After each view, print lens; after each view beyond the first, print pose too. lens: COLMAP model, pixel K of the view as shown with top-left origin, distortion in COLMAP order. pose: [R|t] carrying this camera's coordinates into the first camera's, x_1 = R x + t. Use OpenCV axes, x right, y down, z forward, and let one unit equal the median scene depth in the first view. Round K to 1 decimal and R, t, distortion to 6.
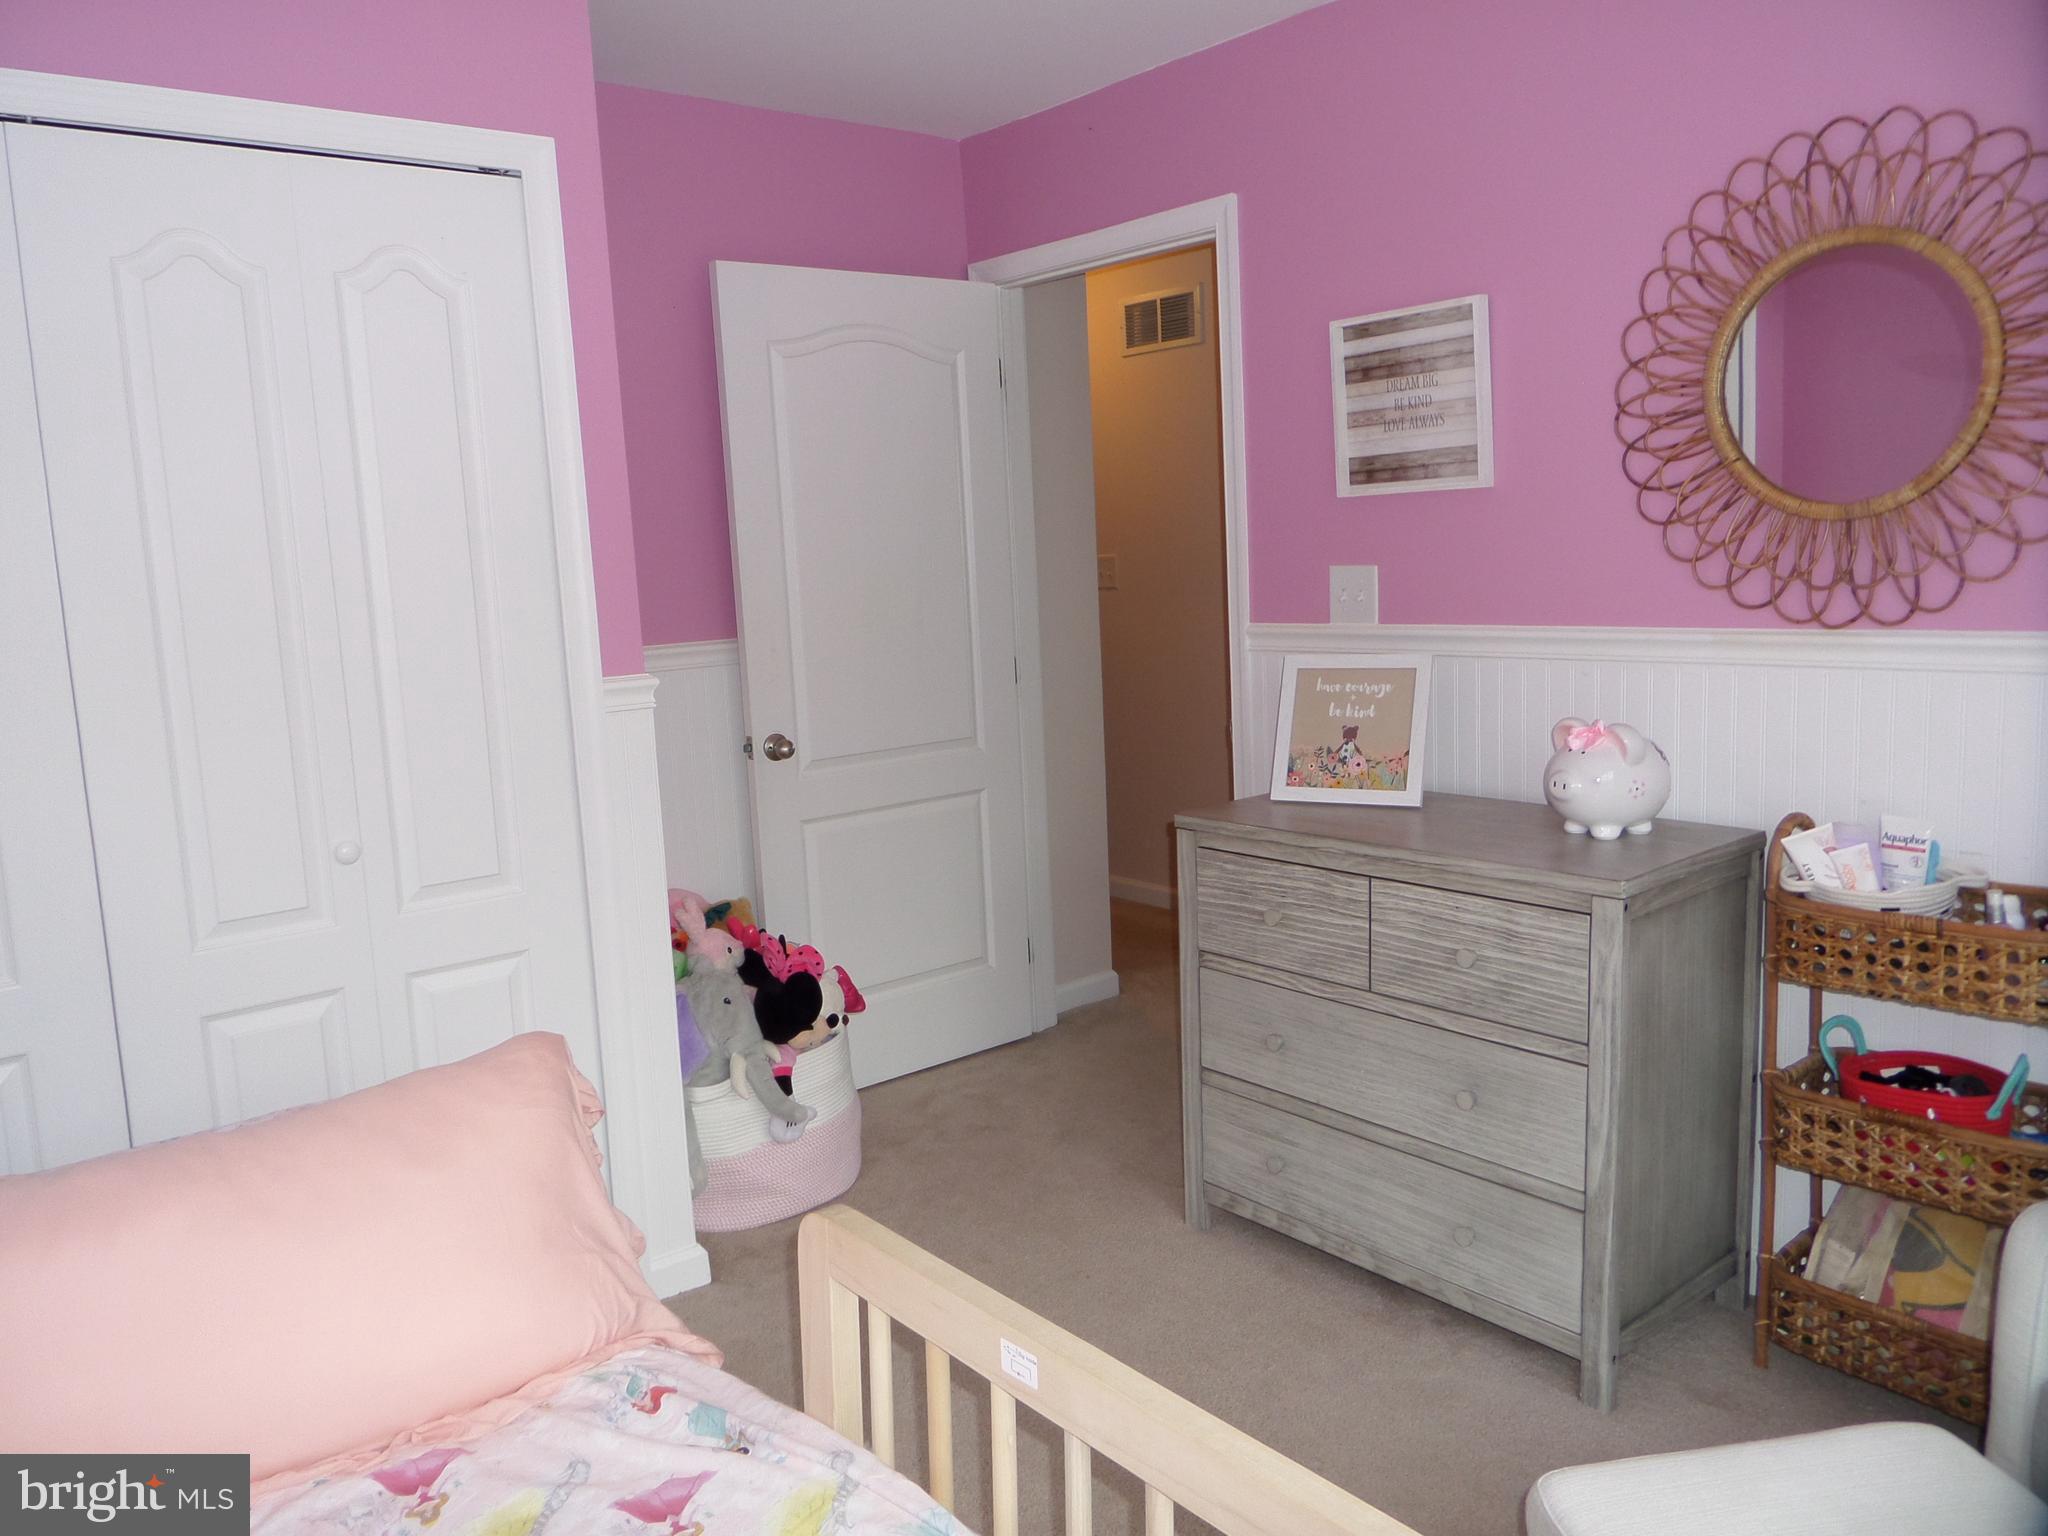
lens RADIAL K [[1502.4, 0, 1018.7], [0, 1502.4, 771.3], [0, 0, 1]] dist [0.005272, -0.025617]
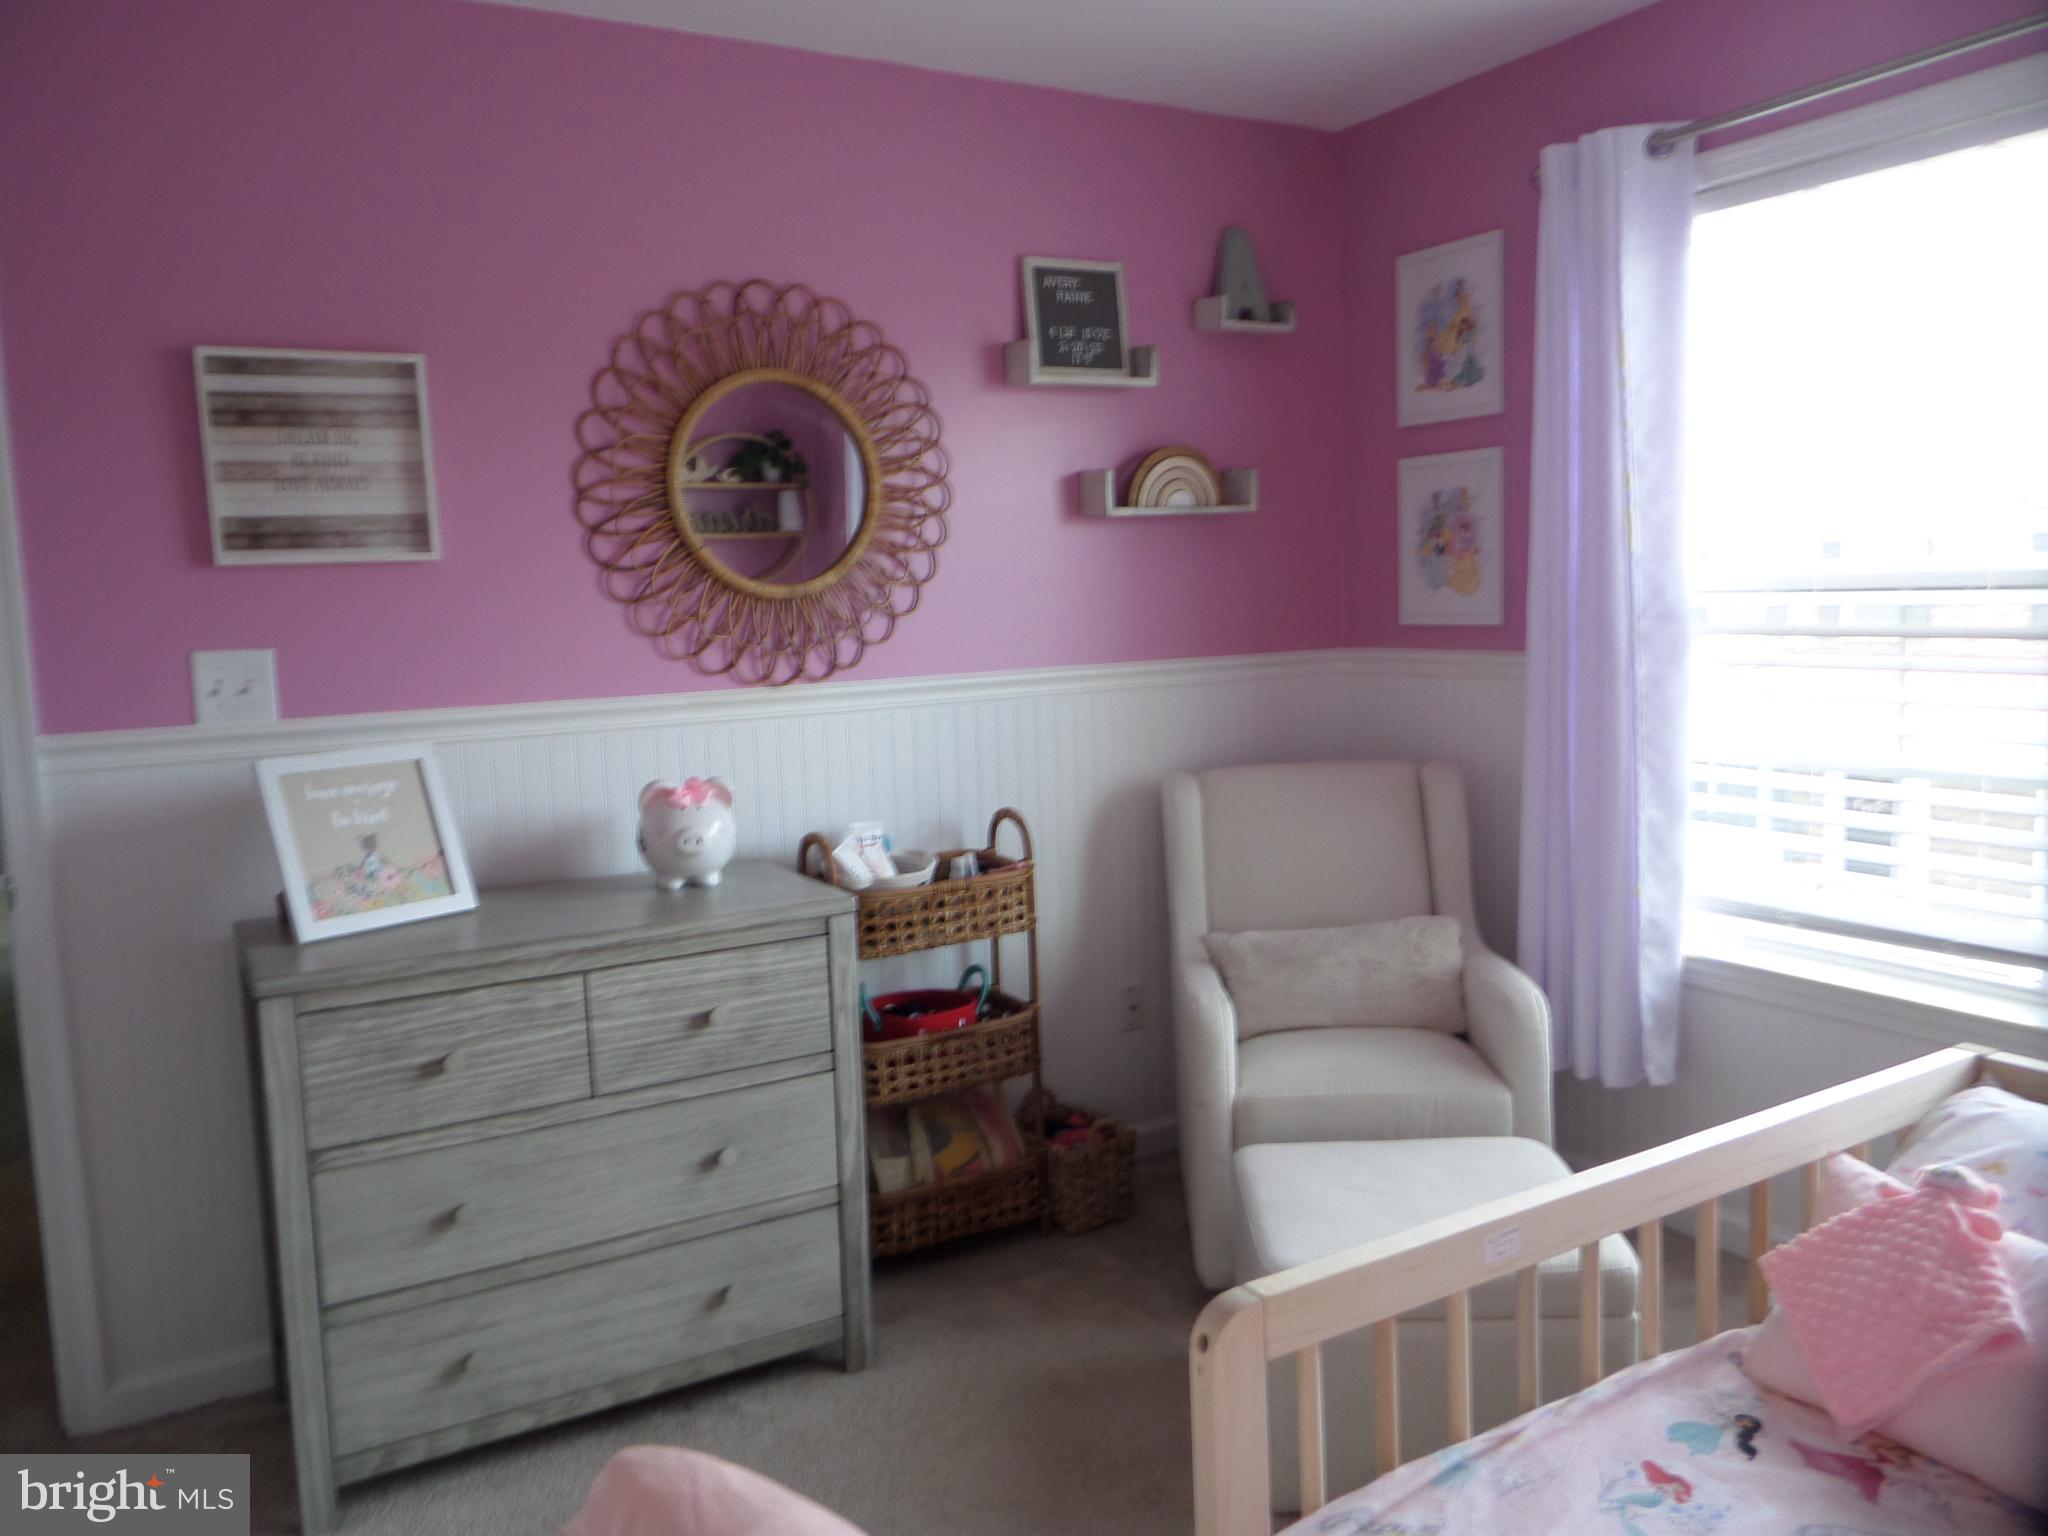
lens RADIAL K [[1502.4, 0, 1019.9], [0, 1502.4, 761.2], [0, 0, 1]] dist [0.005272, -0.025617]
pose [[0.160848, -0.073021, 0.984274, -0.577079], [0.169463, 0.984493, 0.045343, -0.049739], [-0.972322, 0.159505, 0.170728, 0.528957]]
